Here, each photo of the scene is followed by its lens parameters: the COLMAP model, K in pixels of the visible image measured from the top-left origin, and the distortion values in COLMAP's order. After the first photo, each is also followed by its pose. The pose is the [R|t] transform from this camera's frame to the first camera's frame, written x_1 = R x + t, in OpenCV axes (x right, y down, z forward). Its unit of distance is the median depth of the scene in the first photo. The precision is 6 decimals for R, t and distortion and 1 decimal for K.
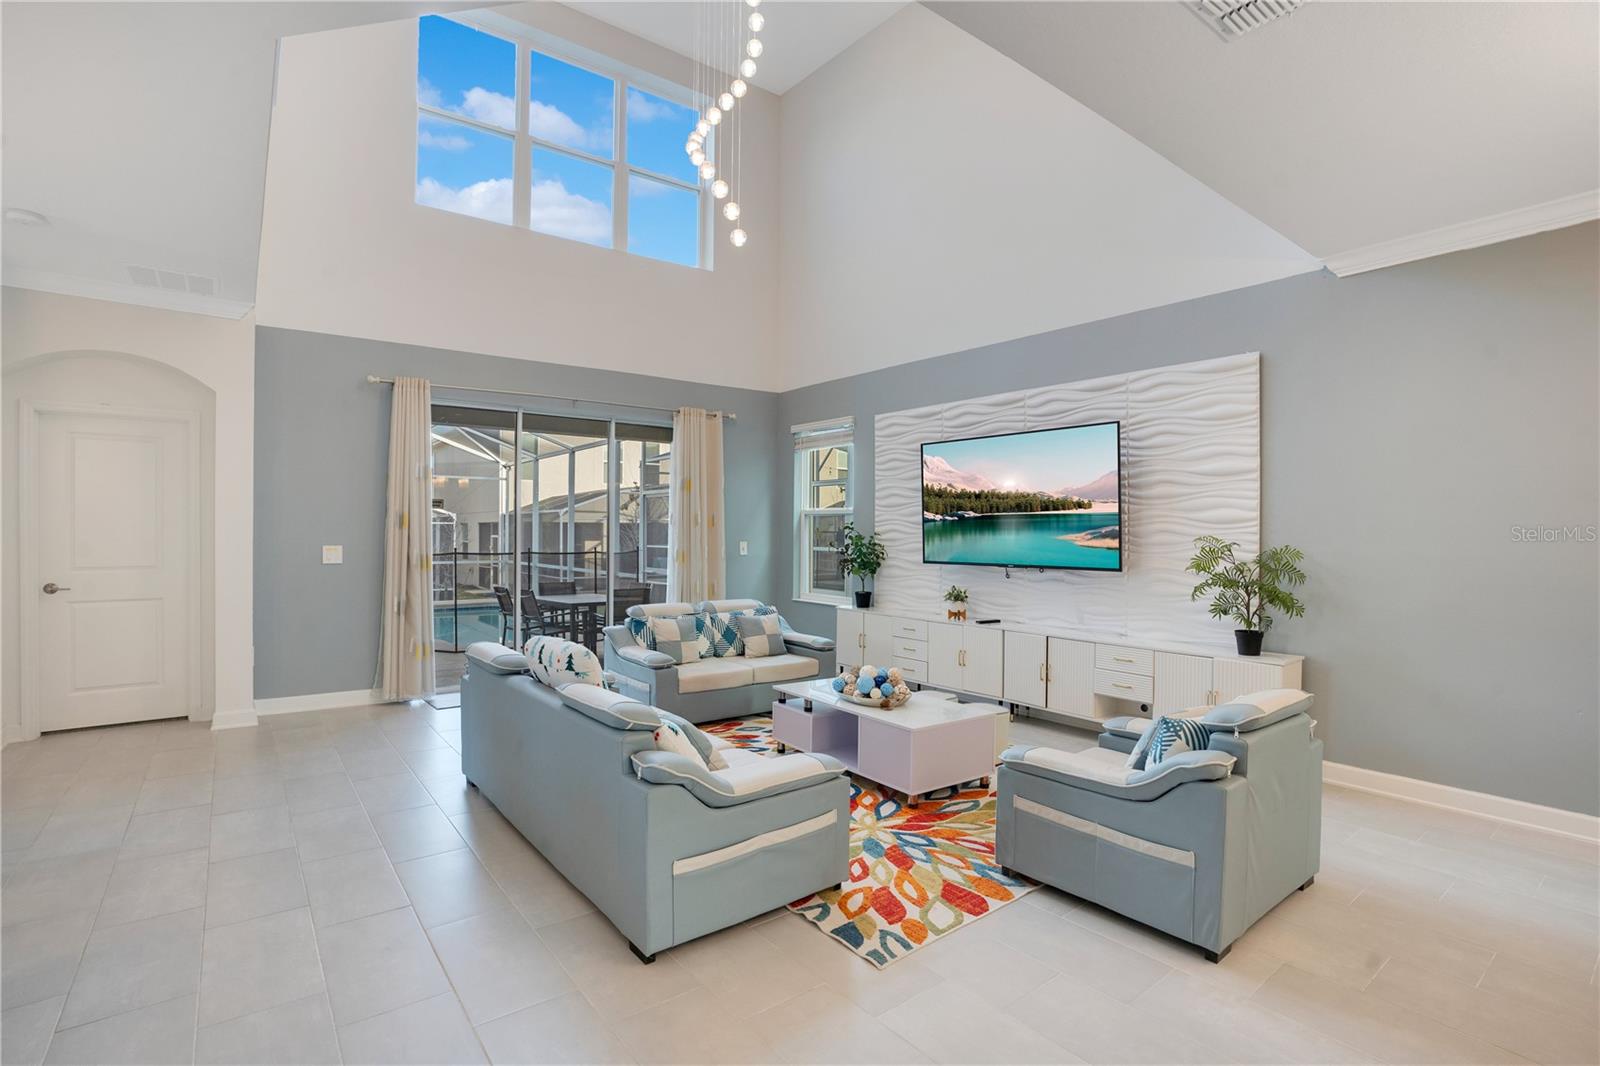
lens RADIAL K [[775.9, 0, 770.2], [0, 775.9, 529.6], [0, 0, 1]] dist [-0.031204, 0.006205]
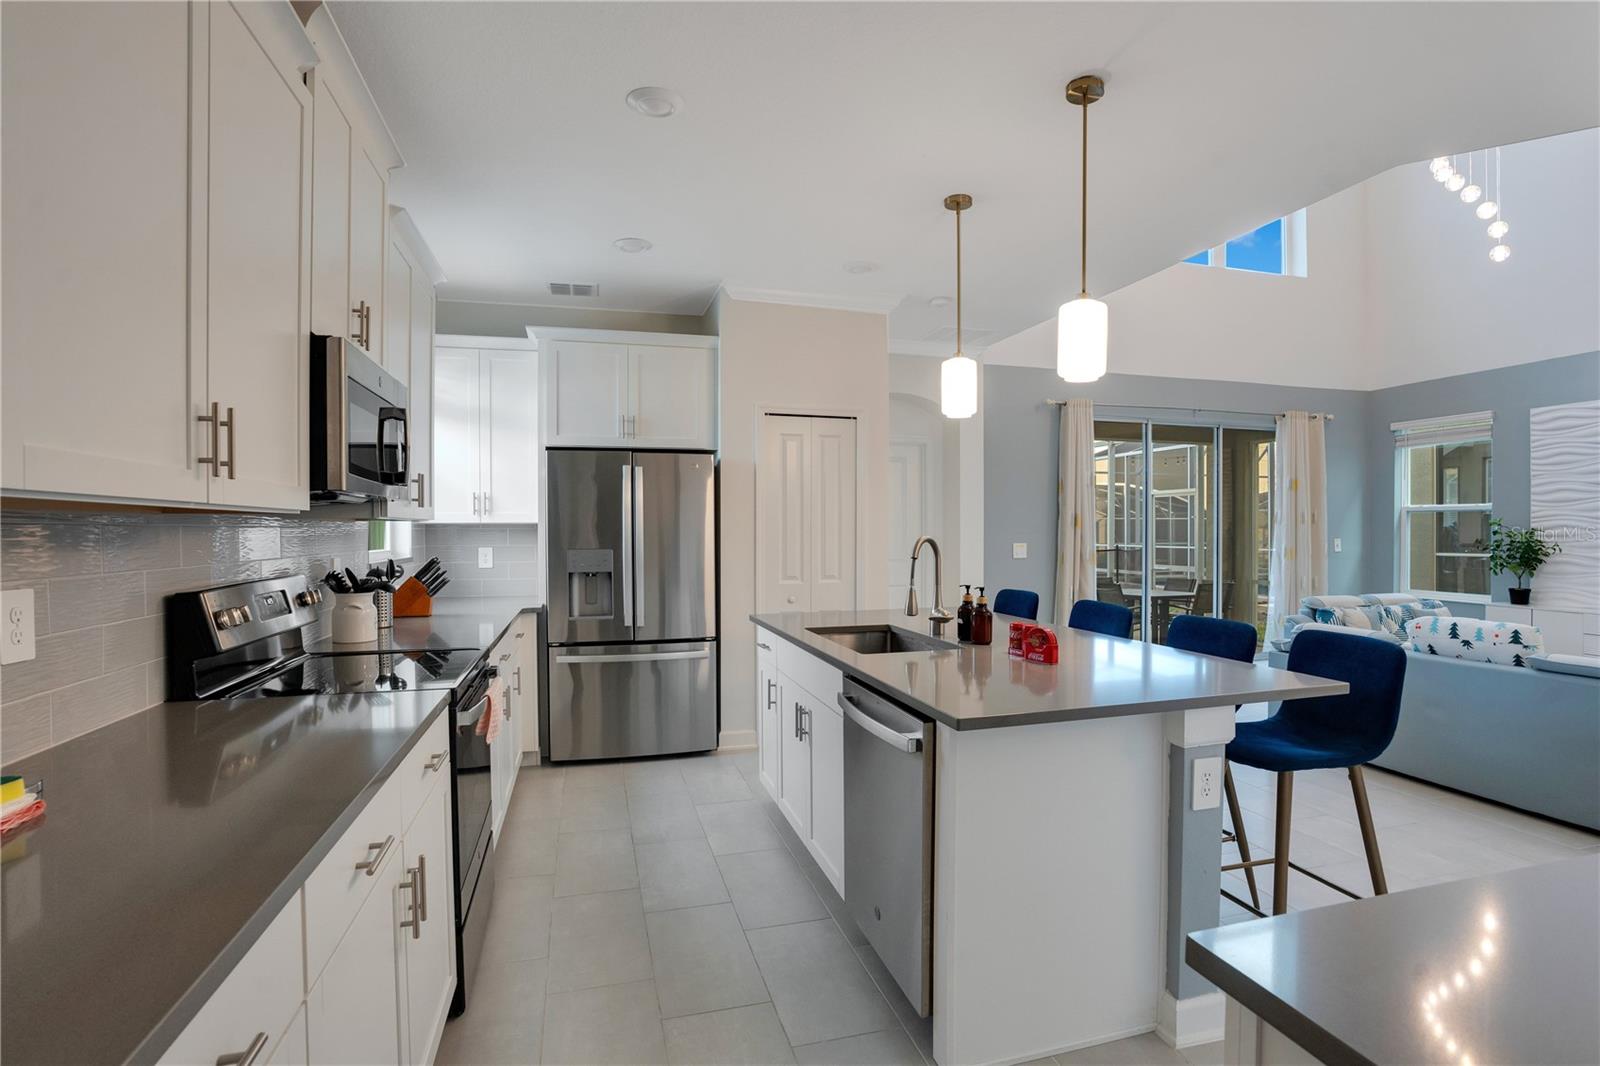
lens RADIAL K [[775.9, 0, 815.7], [0, 775.9, 536.2], [0, 0, 1]] dist [-0.031204, 0.006205]
pose [[0.941251, -0.005268, -0.337665, -0.394673], [0.008164, 0.999941, 0.007159, -0.000889], [0.337608, -0.009495, 0.941239, -0.211025]]
